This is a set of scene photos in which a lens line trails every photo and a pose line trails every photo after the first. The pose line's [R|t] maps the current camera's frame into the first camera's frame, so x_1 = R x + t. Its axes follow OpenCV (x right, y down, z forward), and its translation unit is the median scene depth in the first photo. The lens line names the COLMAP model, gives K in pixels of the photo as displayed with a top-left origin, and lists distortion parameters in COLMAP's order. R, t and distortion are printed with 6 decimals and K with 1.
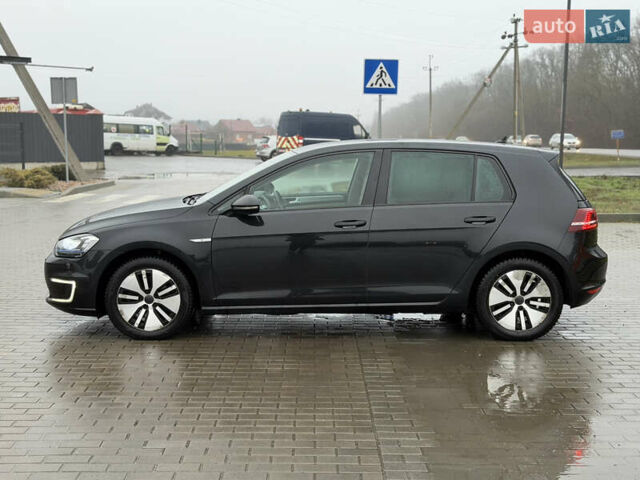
lens RADIAL K [[857.0, 0, 316.8], [0, 857.0, 235.2], [0, 0, 1]] dist [0.007331, 0.000000]
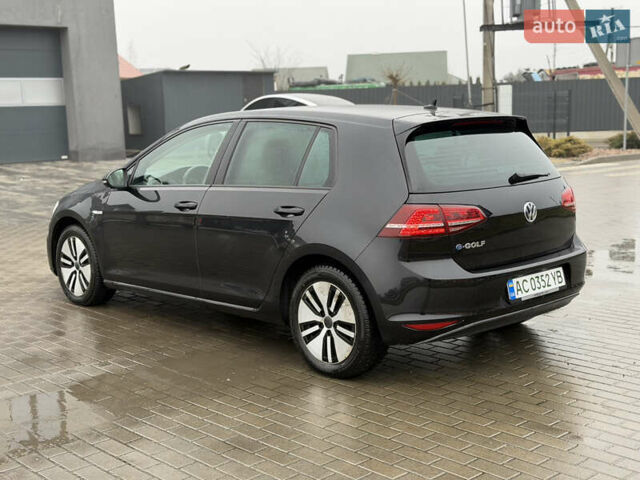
lens RADIAL K [[857.0, 0, 318.0], [0, 857.0, 246.7], [0, 0, 1]] dist [0.007331, 0.000000]
pose [[0.698095, 0.094596, -0.709729, 0.752855], [-0.058559, 0.995457, 0.075079, -0.044514], [0.713607, -0.010851, 0.700463, 0.475548]]
